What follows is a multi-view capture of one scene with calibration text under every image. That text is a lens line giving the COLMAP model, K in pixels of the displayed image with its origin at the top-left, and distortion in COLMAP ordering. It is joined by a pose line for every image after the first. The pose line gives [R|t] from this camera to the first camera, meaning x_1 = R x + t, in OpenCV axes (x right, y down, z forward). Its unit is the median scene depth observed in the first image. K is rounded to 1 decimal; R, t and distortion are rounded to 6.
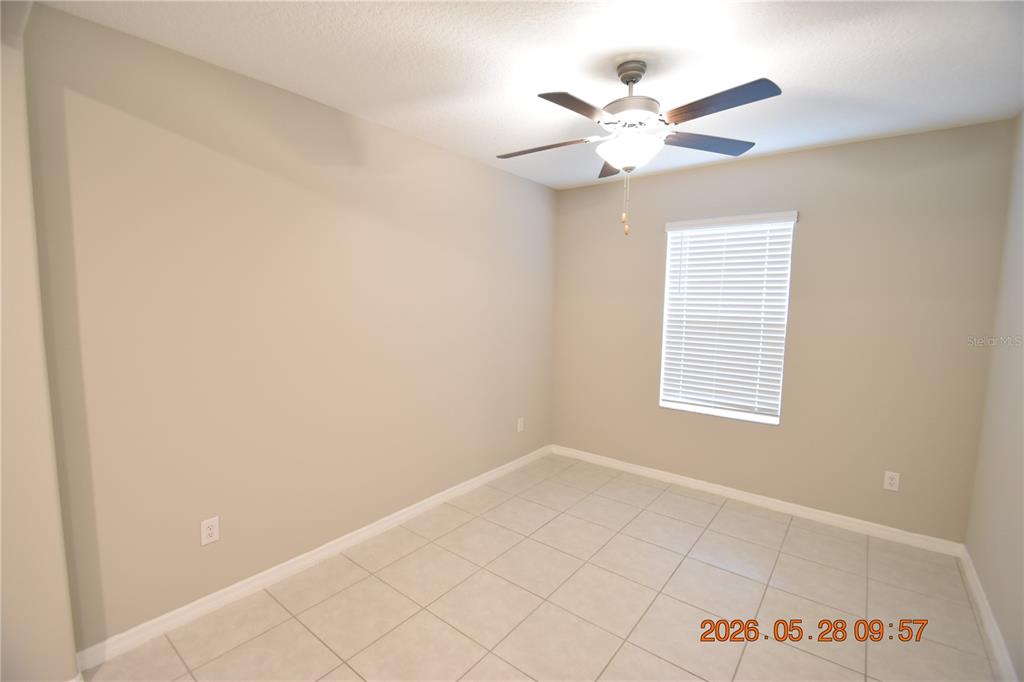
lens RADIAL K [[449.1, 0, 506.4], [0, 449.1, 344.4], [0, 0, 1]] dist [-0.022639, 0.000114]
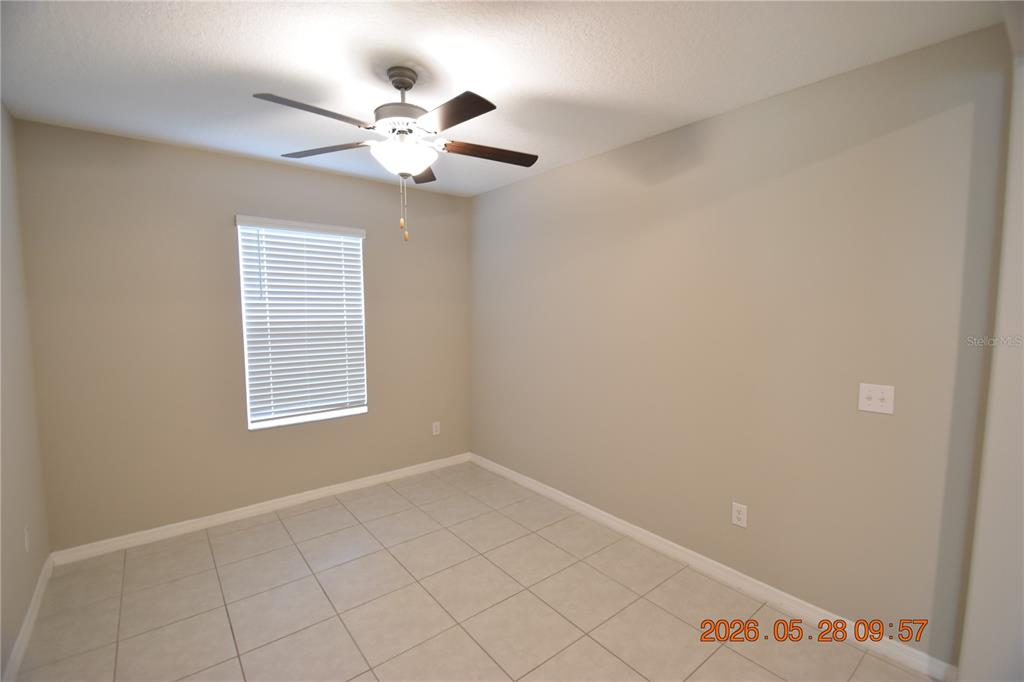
lens RADIAL K [[449.9, 0, 510.2], [0, 449.9, 345.4], [0, 0, 1]] dist [0.020072, -0.019799]
pose [[0.205138, -0.091462, 0.974450, -0.433814], [0.100792, 0.992305, 0.071920, -0.038848], [-0.973529, 0.083463, 0.212778, 0.364323]]
